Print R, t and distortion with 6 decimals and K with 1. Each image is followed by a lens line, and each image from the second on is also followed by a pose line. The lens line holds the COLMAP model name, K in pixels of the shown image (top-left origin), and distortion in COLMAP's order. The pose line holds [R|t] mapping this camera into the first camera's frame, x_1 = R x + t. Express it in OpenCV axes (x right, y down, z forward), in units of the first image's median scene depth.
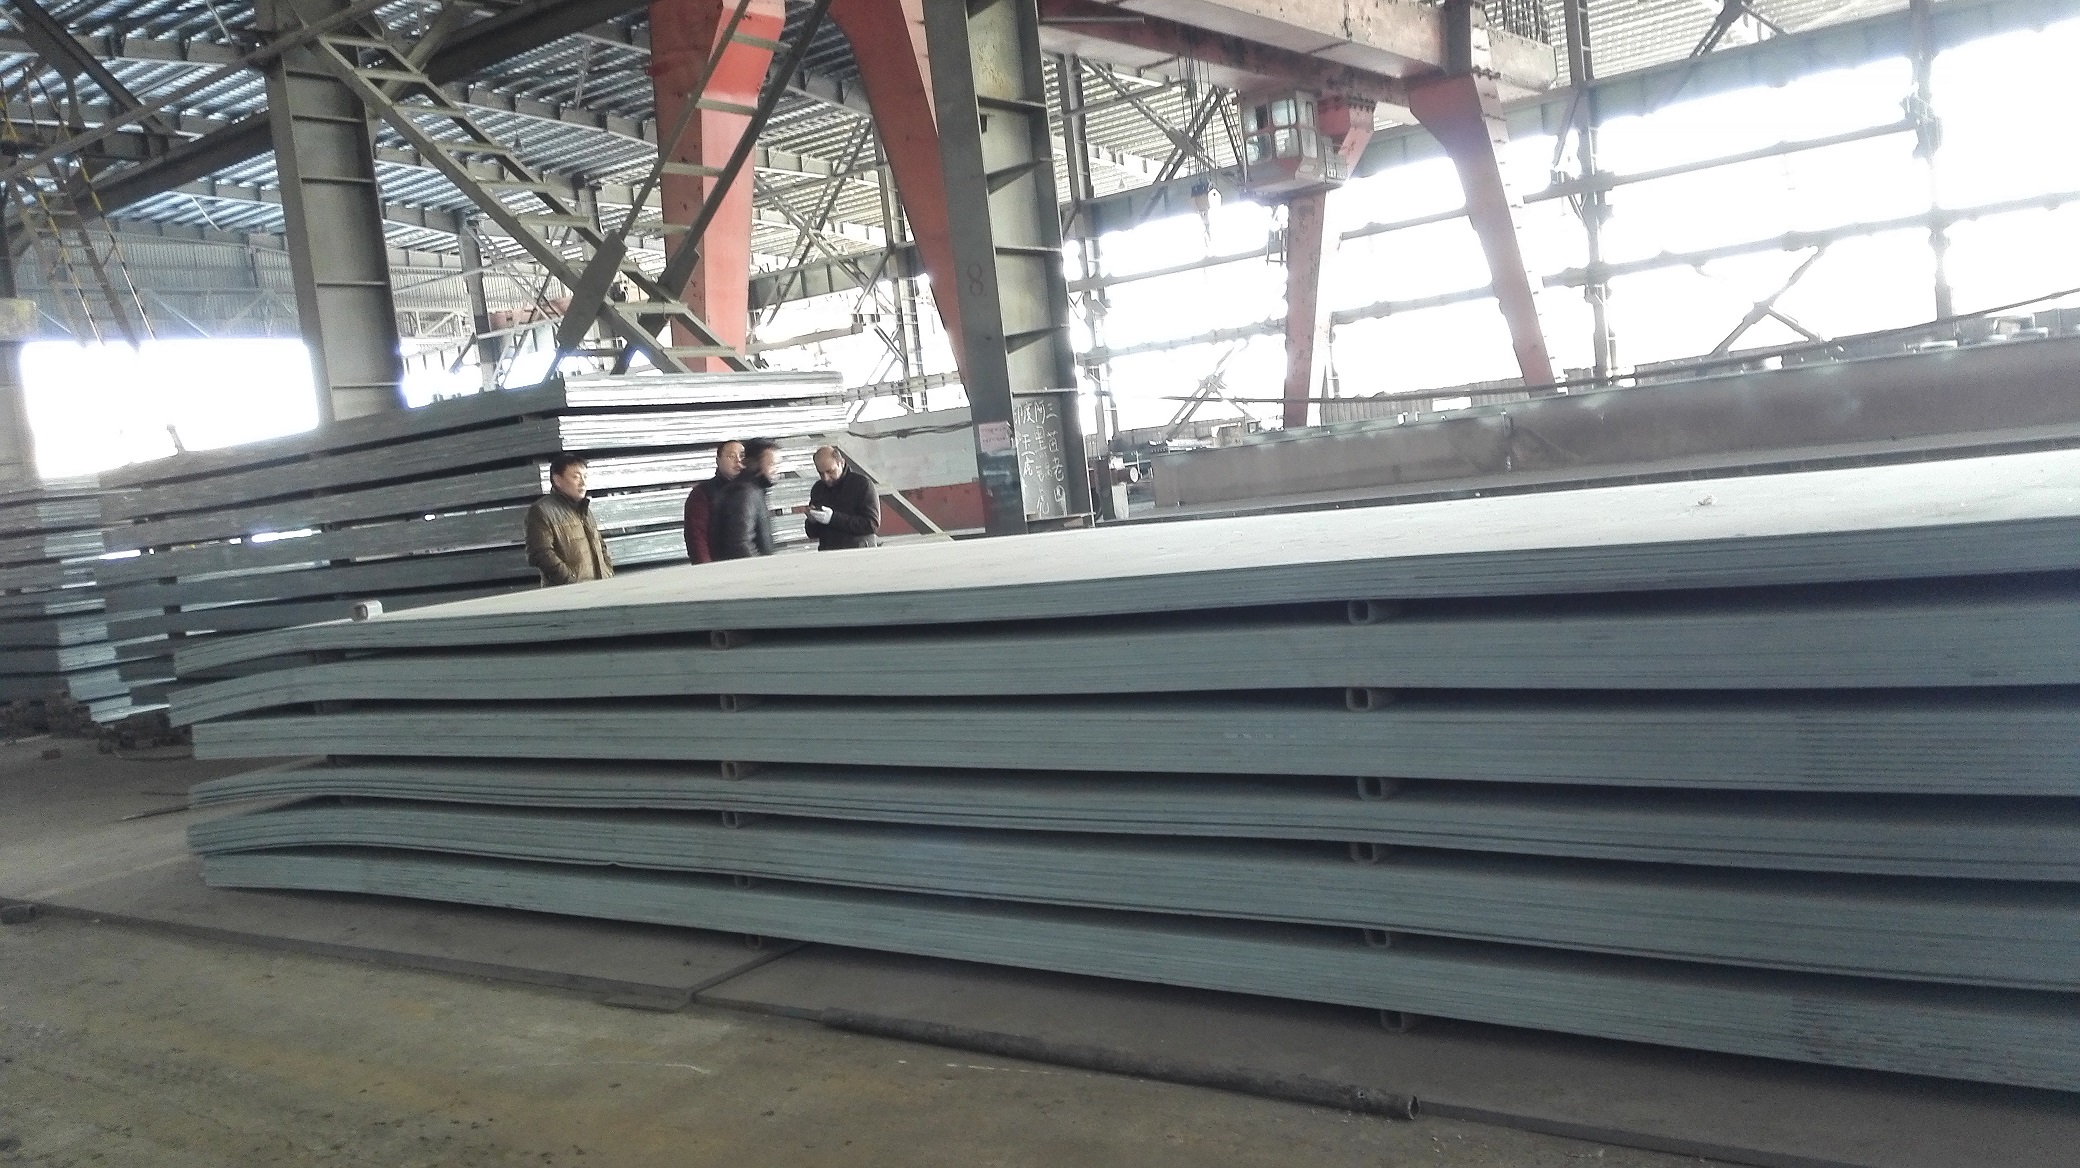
lens RADIAL K [[1666.1, 0, 1043.1], [0, 1666.1, 589.2], [0, 0, 1]] dist [0.091340, -0.081191]
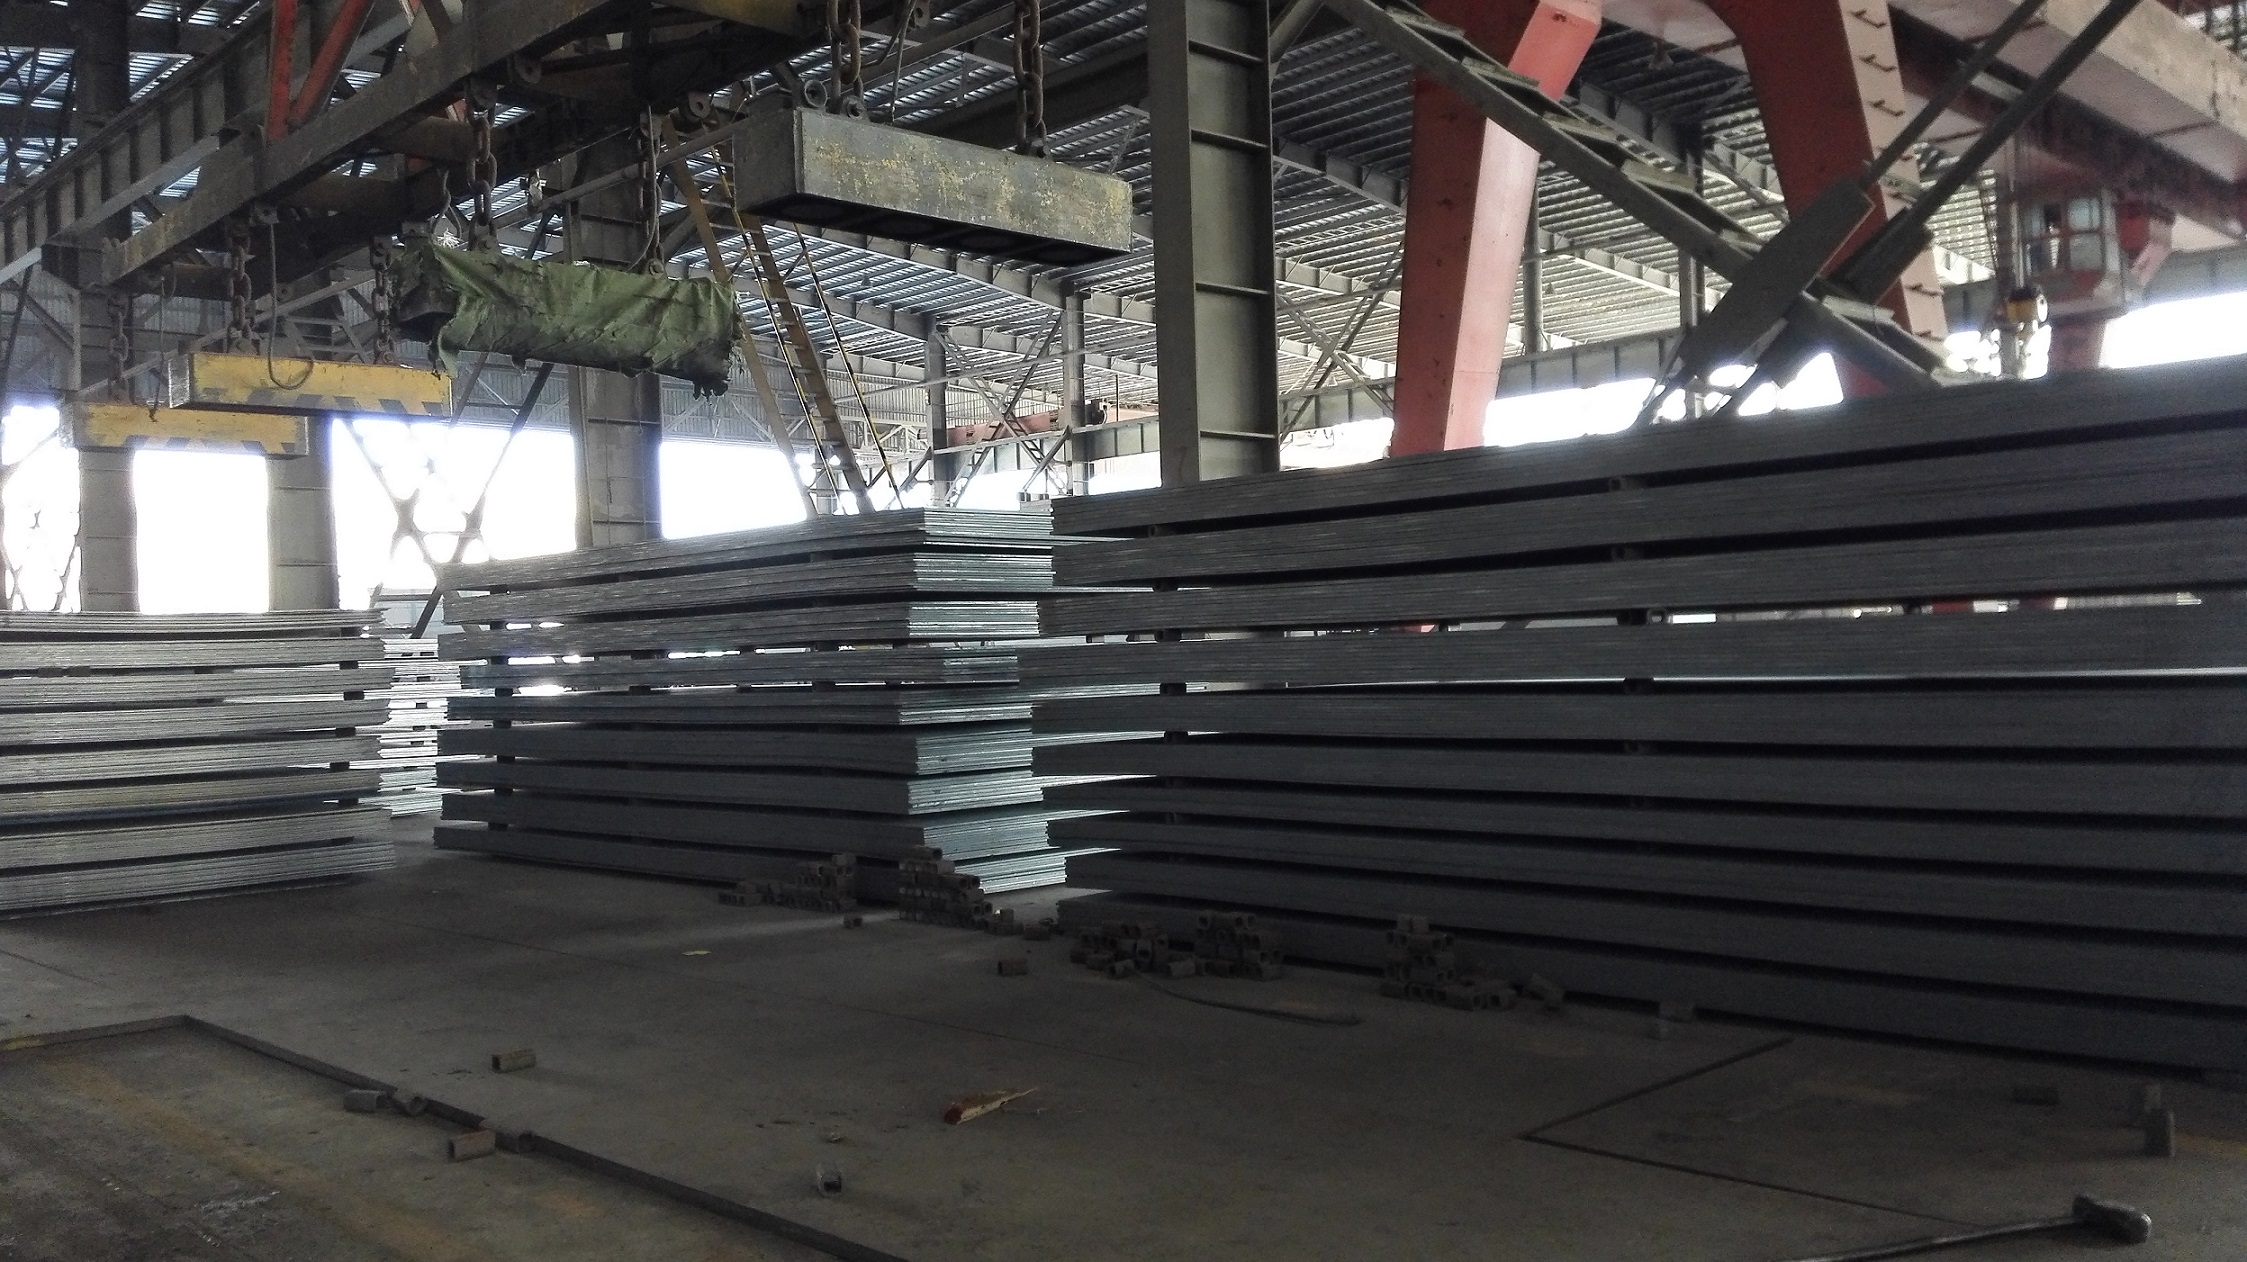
lens RADIAL K [[1799.8, 0, 1107.3], [0, 1799.8, 618.2], [0, 0, 1]] dist [0.091340, -0.081191]
pose [[0.984957, 0.081989, -0.152108, -0.101470], [-0.094718, 0.992412, -0.078408, 0.005193], [0.144525, 0.091636, 0.985249, 0.082310]]
